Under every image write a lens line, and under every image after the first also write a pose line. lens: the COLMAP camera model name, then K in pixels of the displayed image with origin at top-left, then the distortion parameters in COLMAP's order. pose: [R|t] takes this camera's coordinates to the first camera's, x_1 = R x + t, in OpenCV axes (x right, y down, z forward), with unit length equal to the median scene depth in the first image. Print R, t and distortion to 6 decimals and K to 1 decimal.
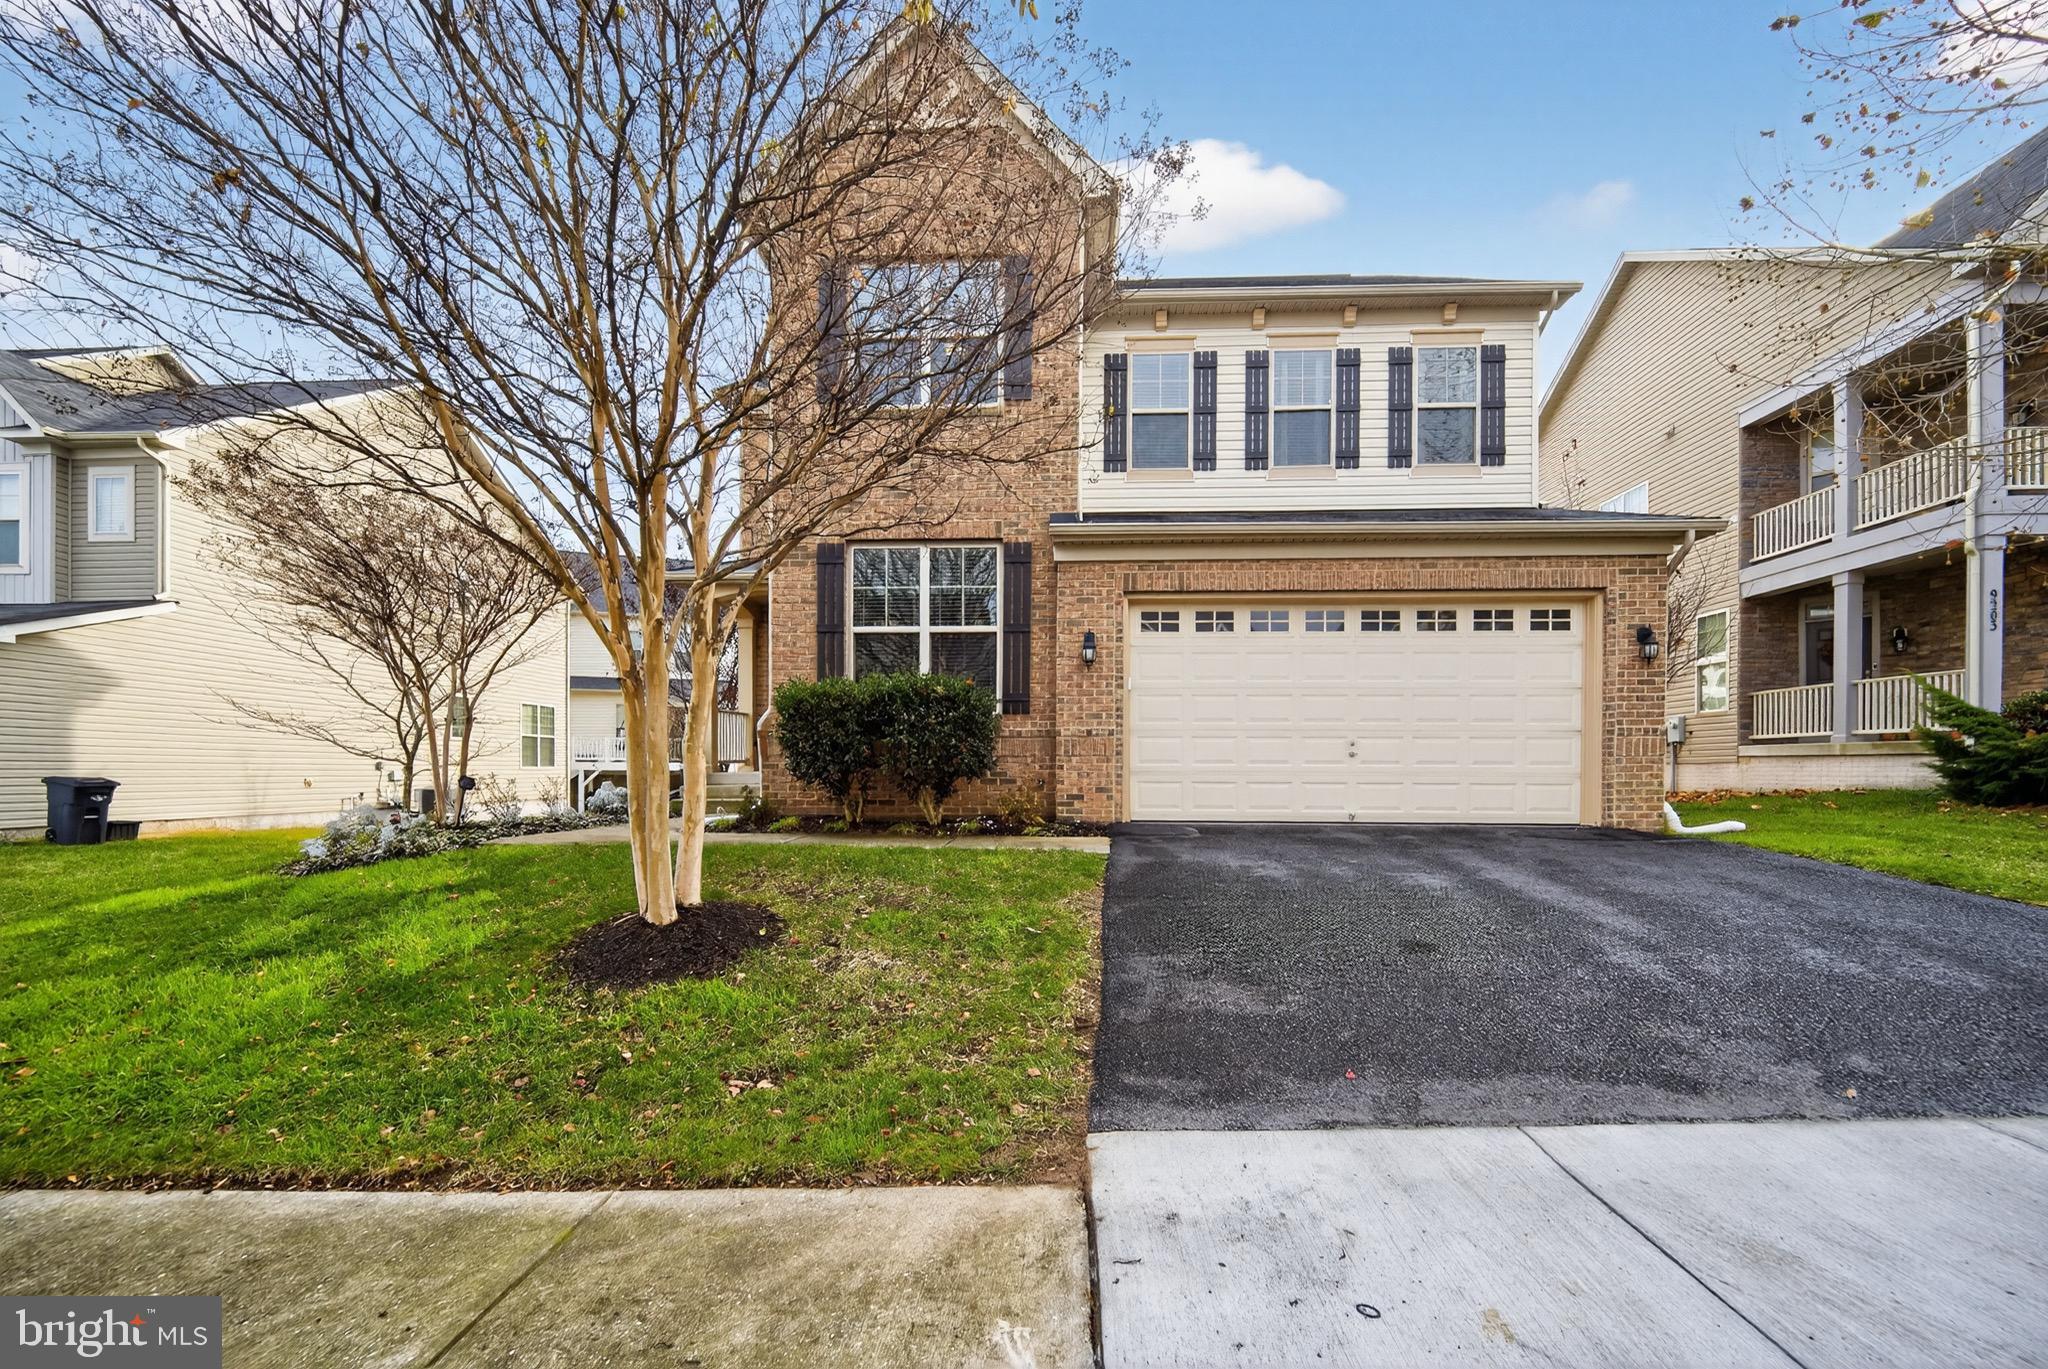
lens RADIAL K [[895.4, 0, 1028.5], [0, 895.4, 761.9], [0, 0, 1]] dist [-0.011404, 0.000020]
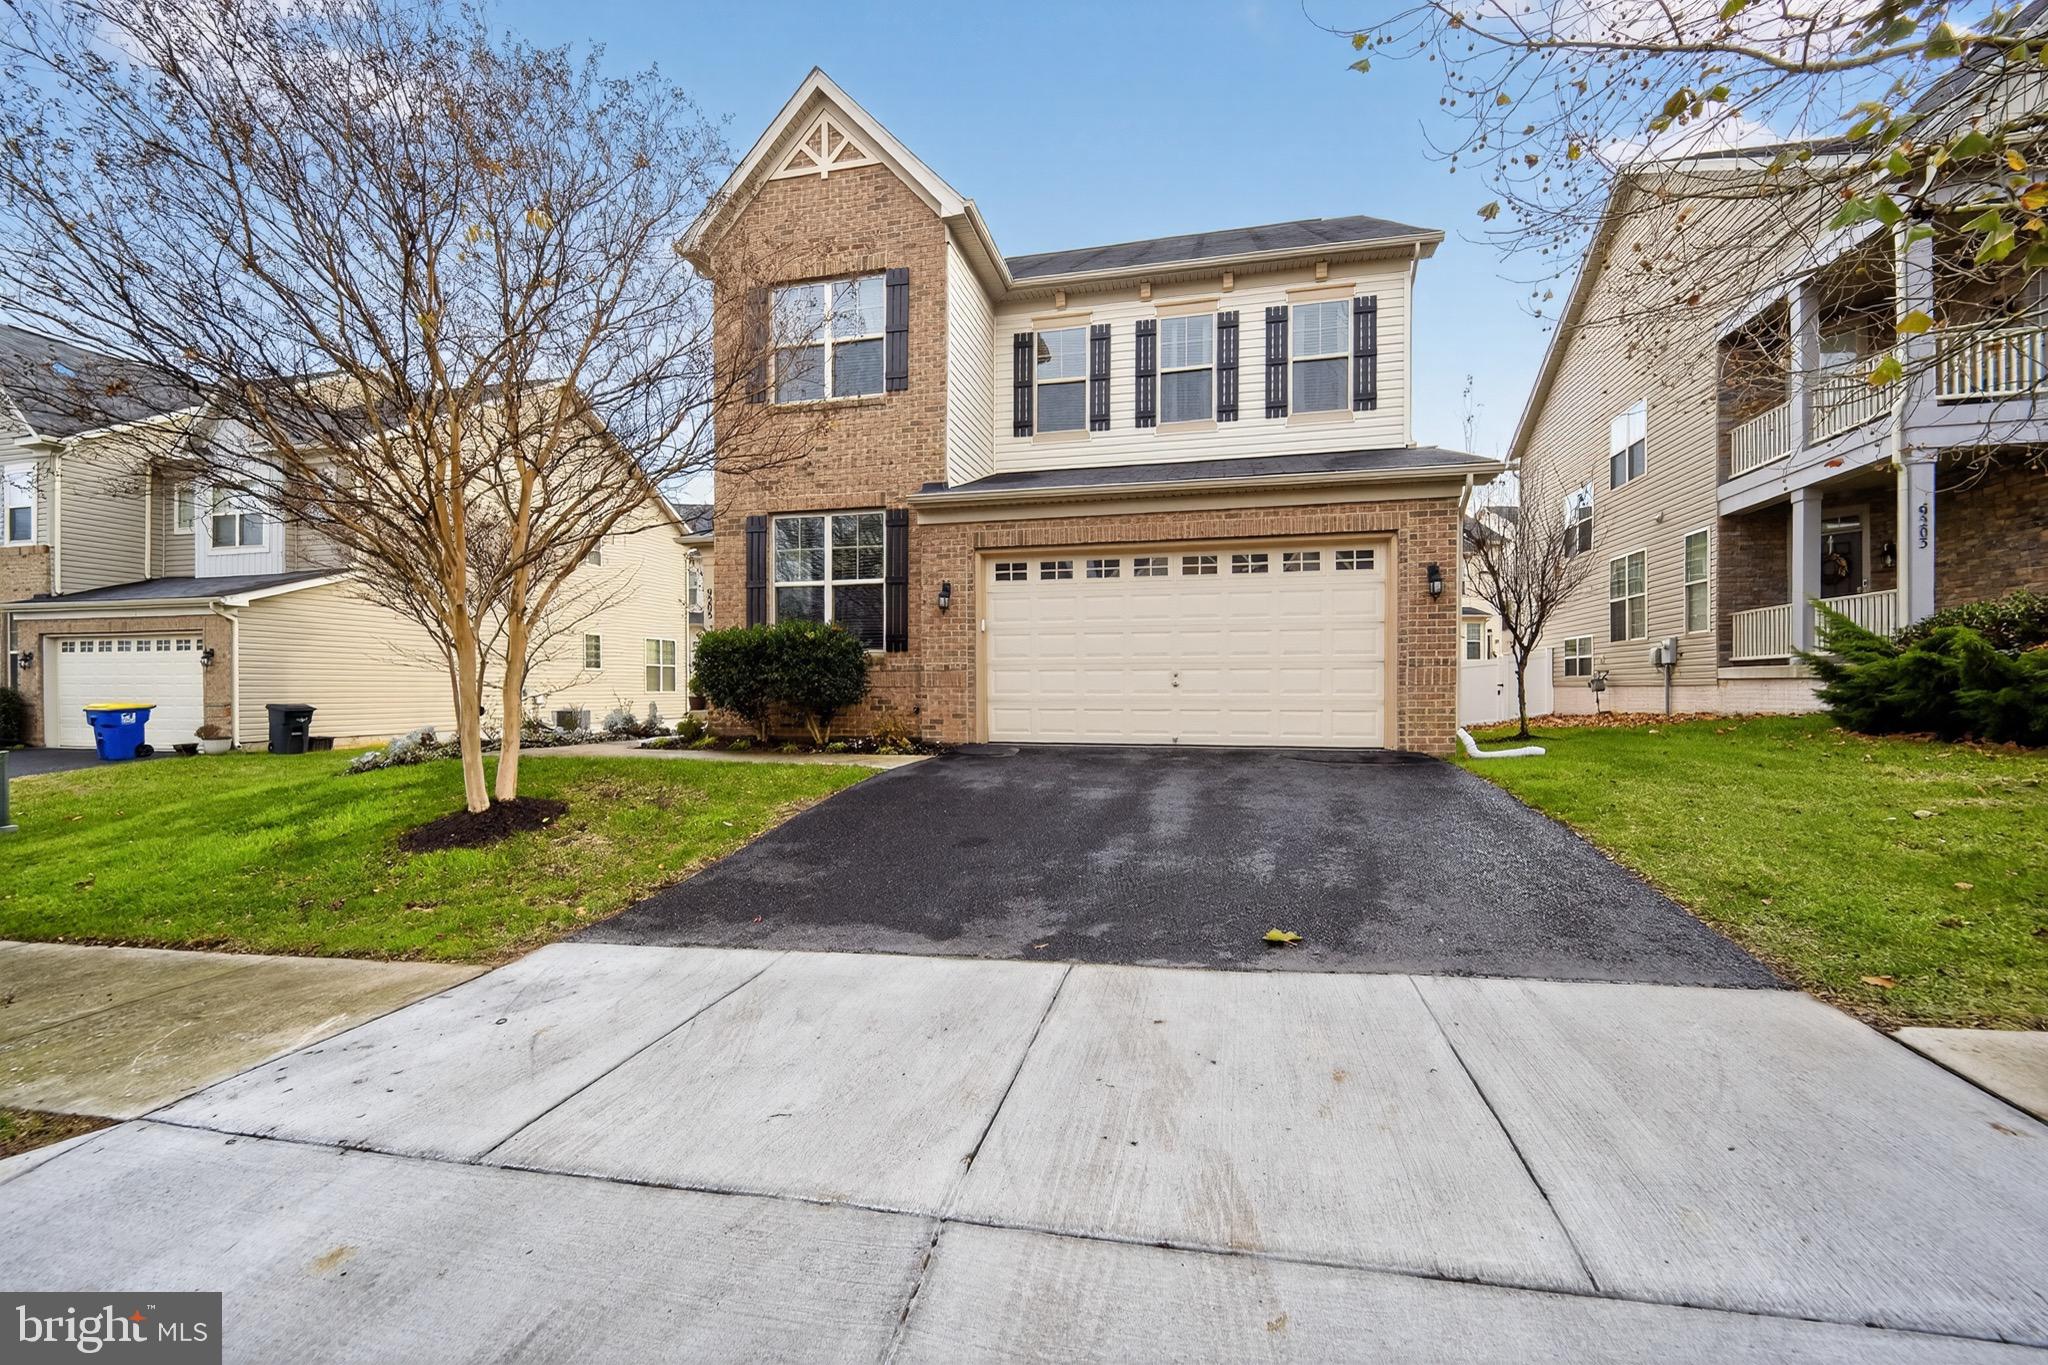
lens RADIAL K [[866.7, 0, 1024.0], [0, 866.7, 682.5], [0, 0, 1]] dist [-0.013303, -0.000168]
pose [[0.982483, -0.006274, -0.186245, 0.364186], [0.006495, 0.999979, 0.000577, -0.012214], [0.186238, -0.001777, 0.982503, -0.106404]]
